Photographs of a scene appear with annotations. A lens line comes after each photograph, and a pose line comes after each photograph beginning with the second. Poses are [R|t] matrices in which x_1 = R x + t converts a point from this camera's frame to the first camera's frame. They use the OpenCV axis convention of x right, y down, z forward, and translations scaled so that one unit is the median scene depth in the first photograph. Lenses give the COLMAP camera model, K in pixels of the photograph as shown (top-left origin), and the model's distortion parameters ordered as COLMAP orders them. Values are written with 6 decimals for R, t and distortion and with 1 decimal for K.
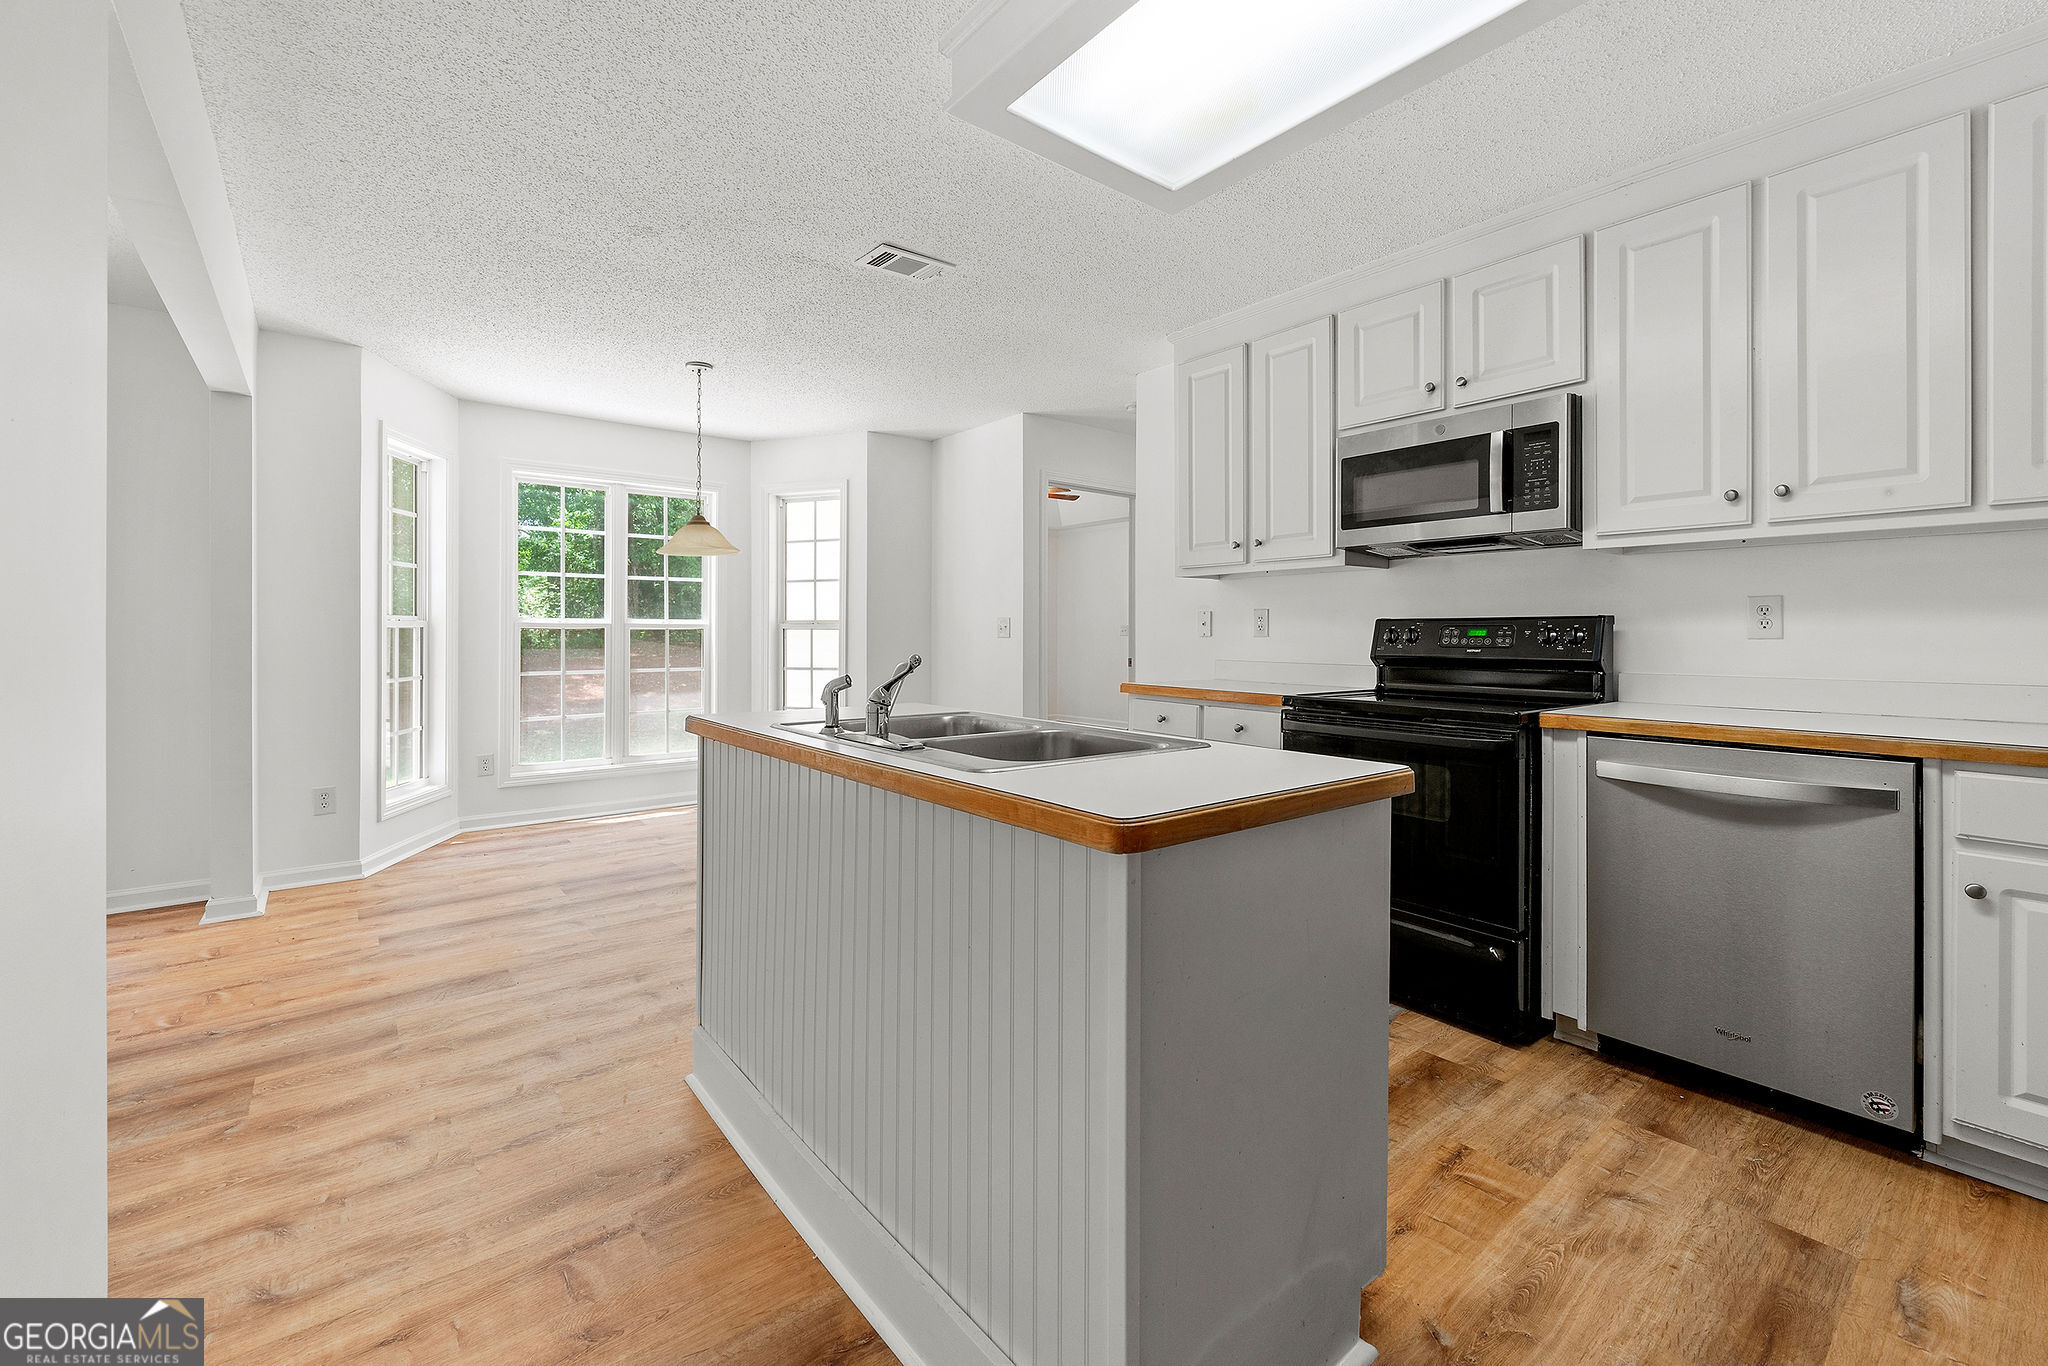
lens RADIAL K [[852.0, 0, 1030.4], [0, 852.0, 635.5], [0, 0, 1]] dist [-0.001206, -0.000306]
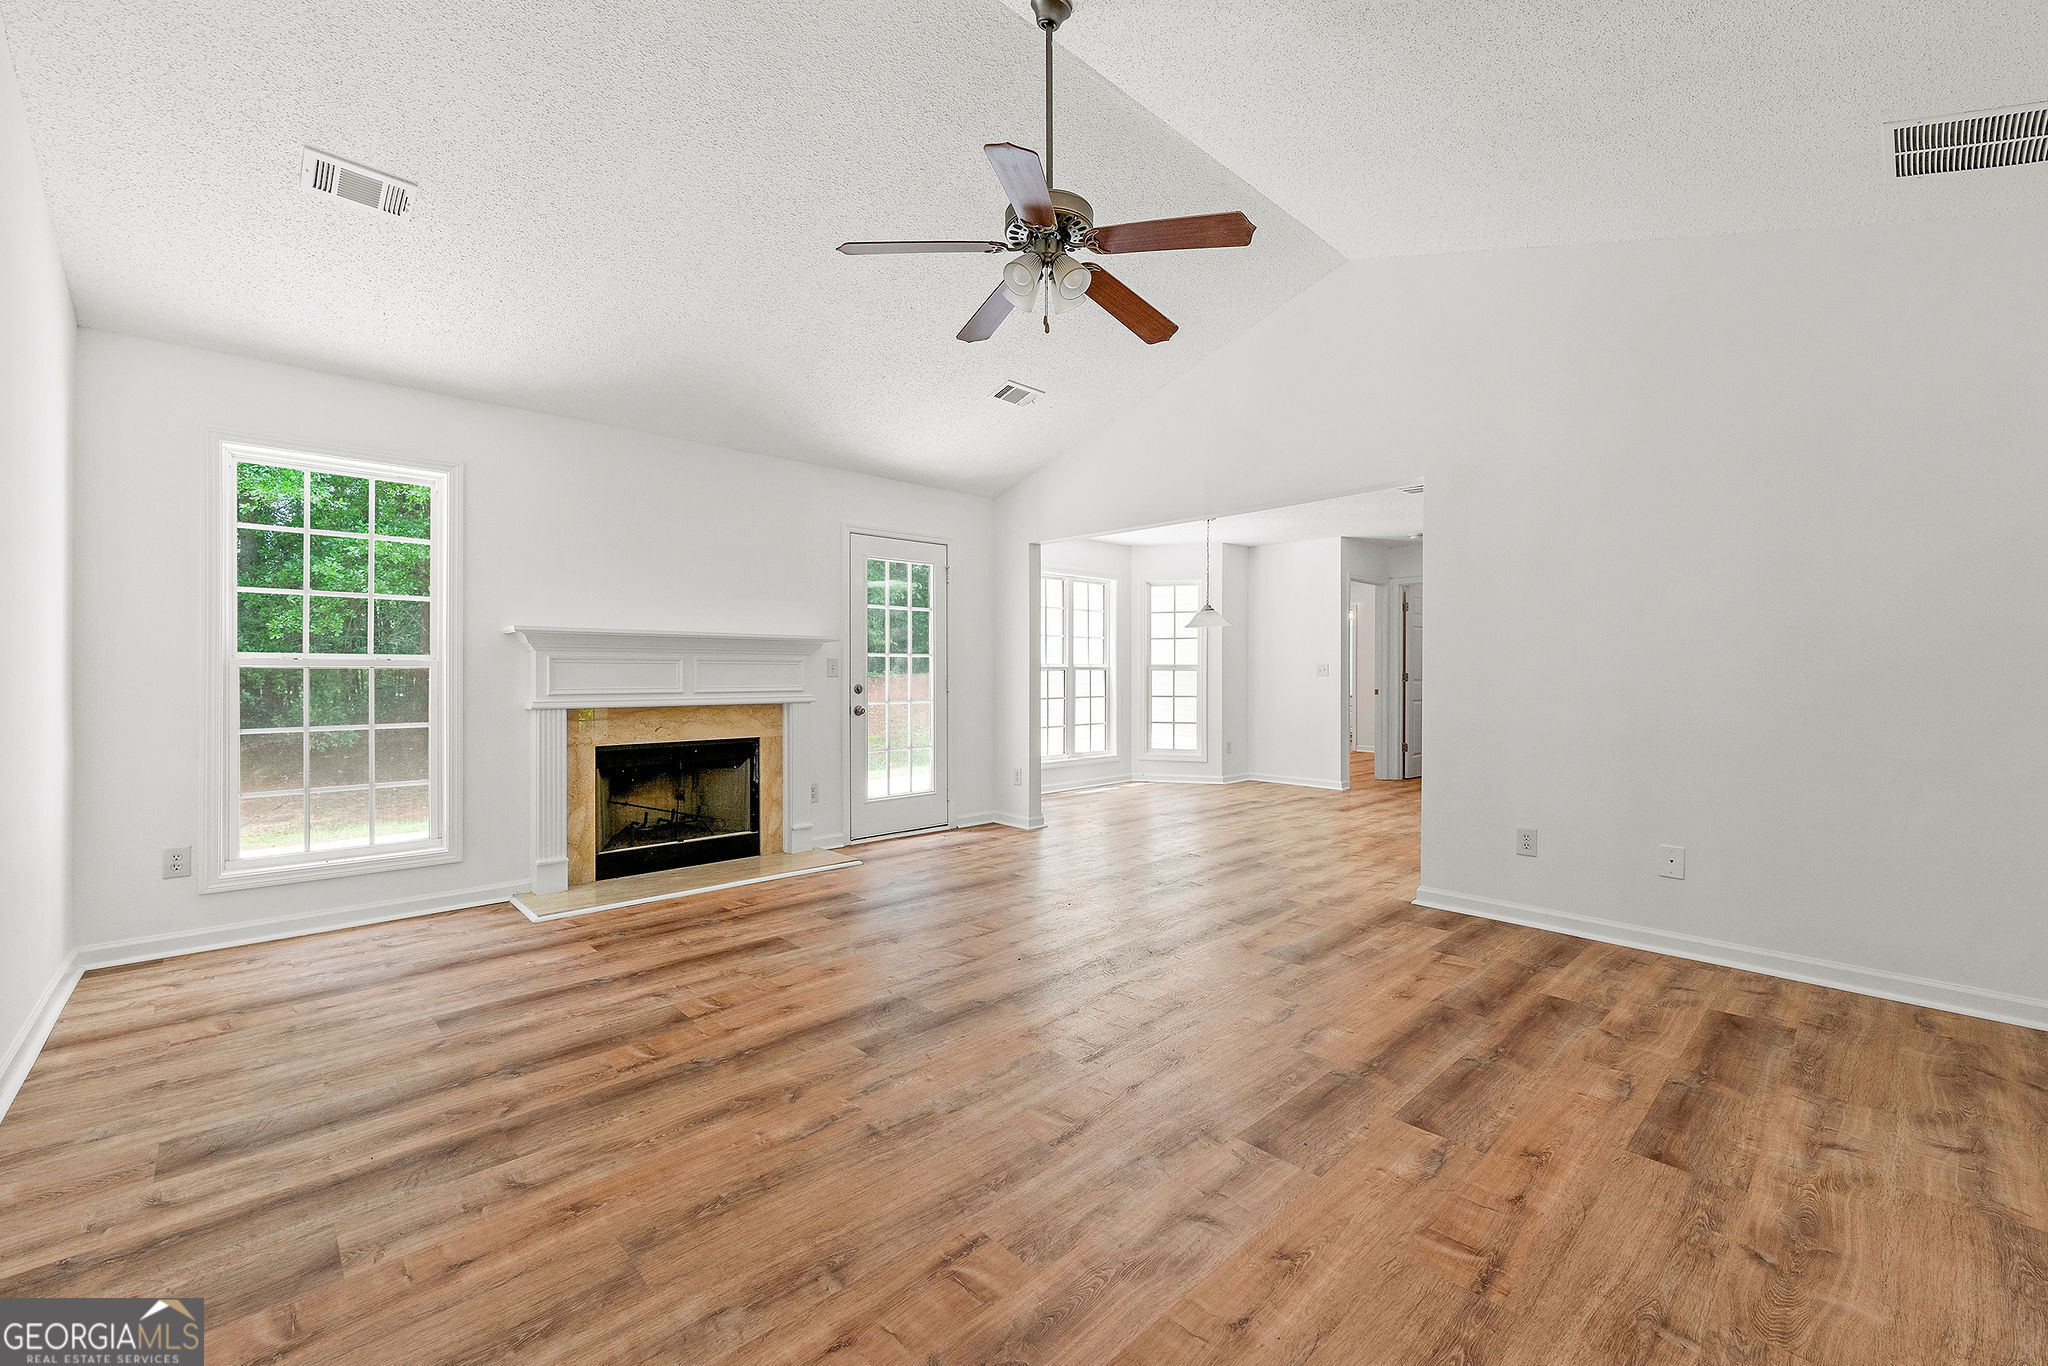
lens RADIAL K [[833.6, 0, 1025.9], [0, 833.6, 675.0], [0, 0, 1]] dist [0.000168, -0.000025]
pose [[0.997202, -0.000147, 0.074756, -0.987608], [-0.000078, 0.999995, 0.003004, -0.005308], [-0.074756, -0.003002, 0.997197, -0.729634]]
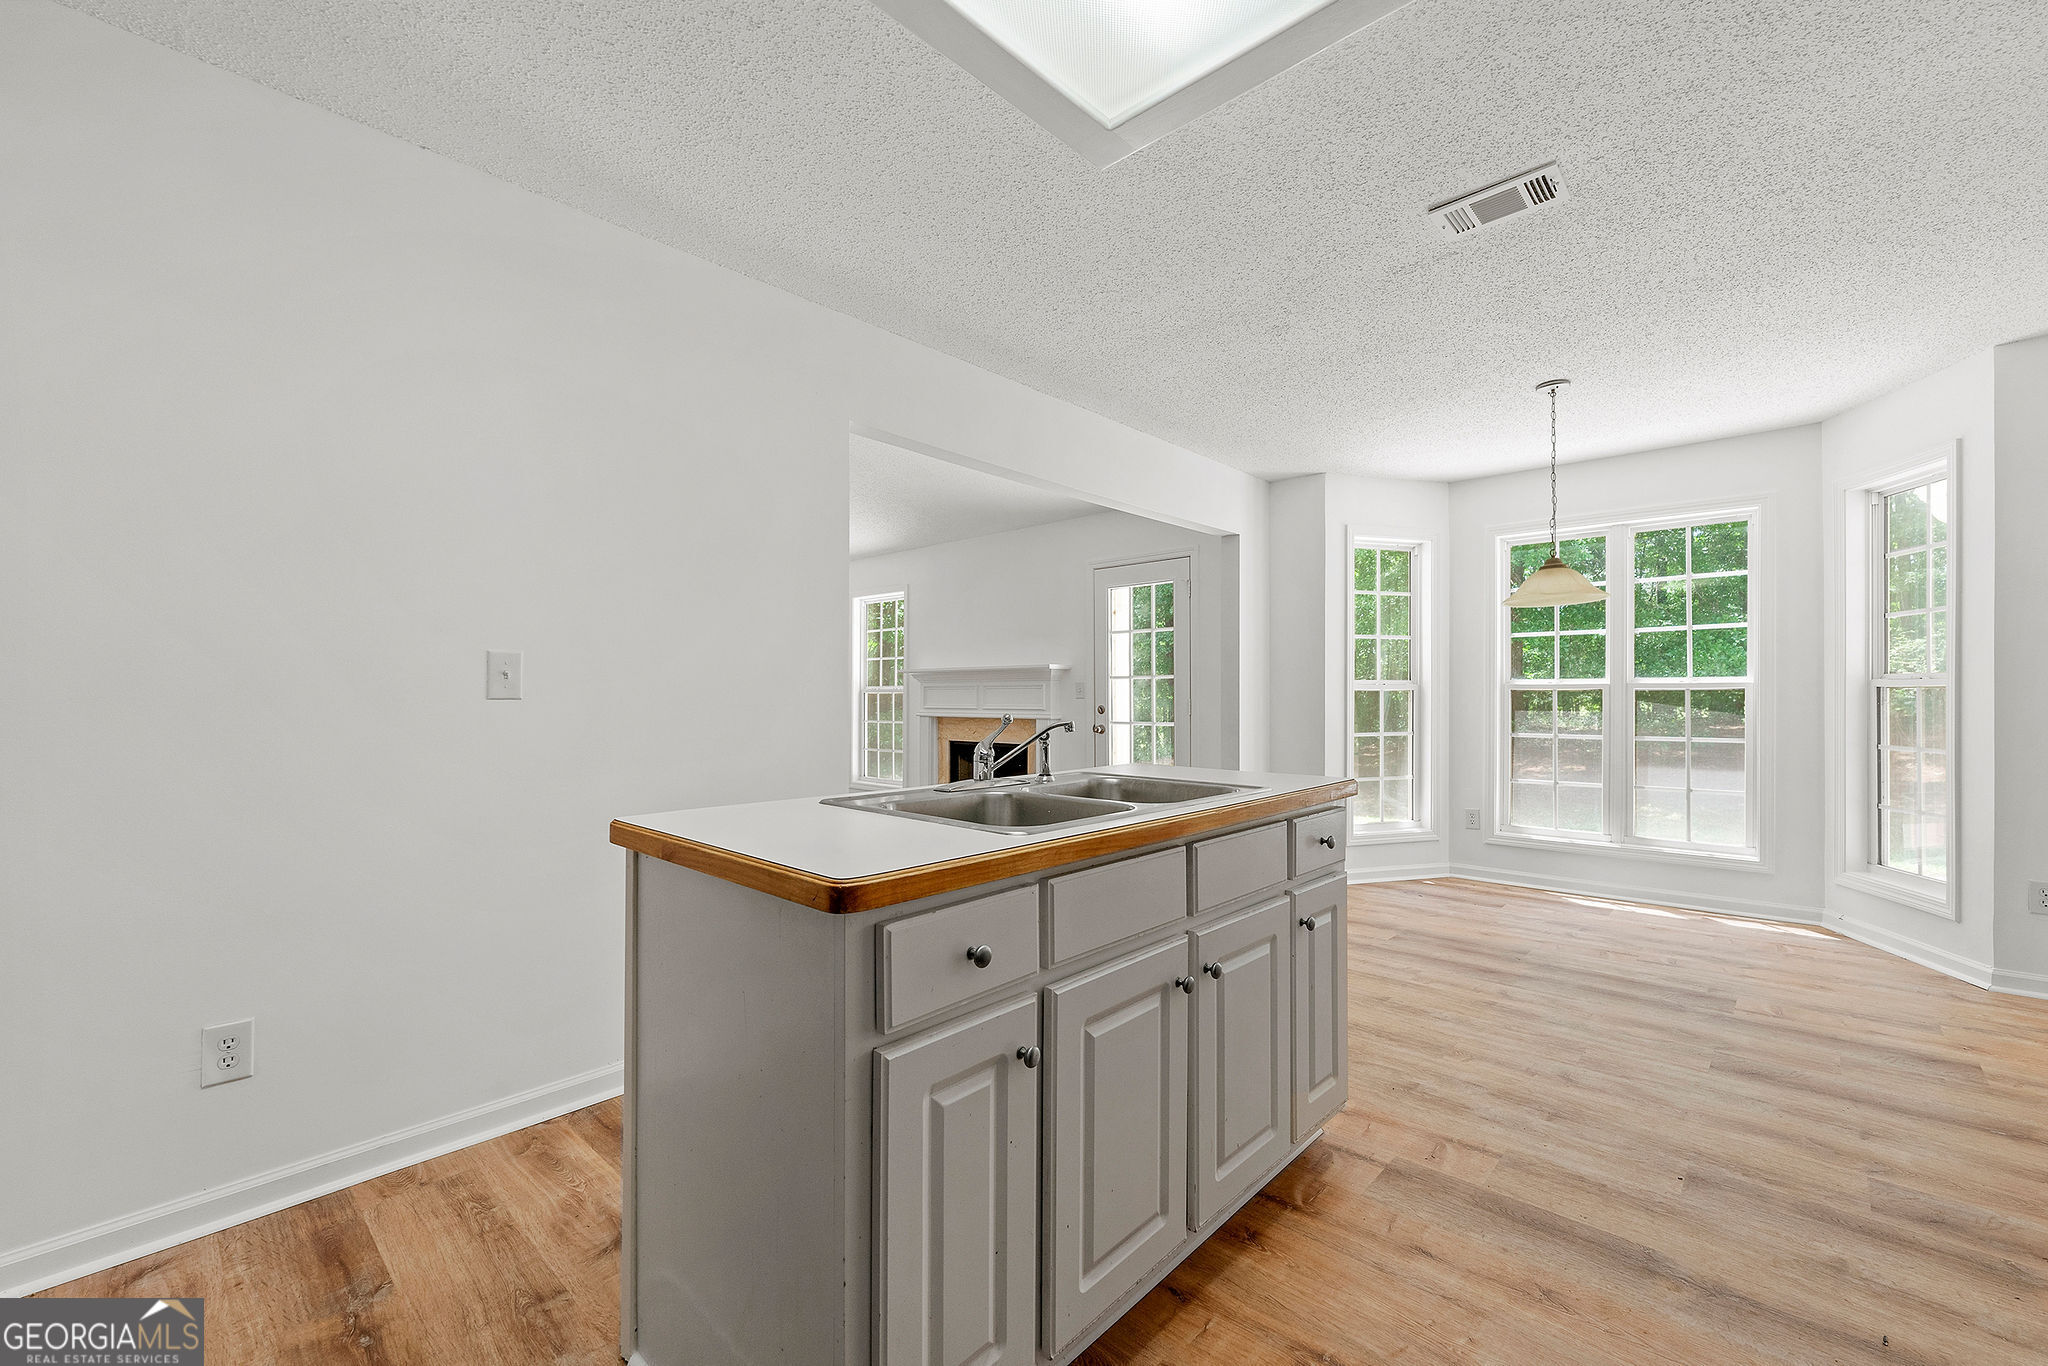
lens RADIAL K [[839.4, 0, 1013.5], [0, 839.4, 695.8], [0, 0, 1]] dist [-0.000701, -0.000103]
pose [[0.129090, -0.001264, -0.991632, 0.430573], [0.000904, 0.999999, -0.001157, -0.001303], [0.991633, -0.000747, 0.129091, 0.387255]]
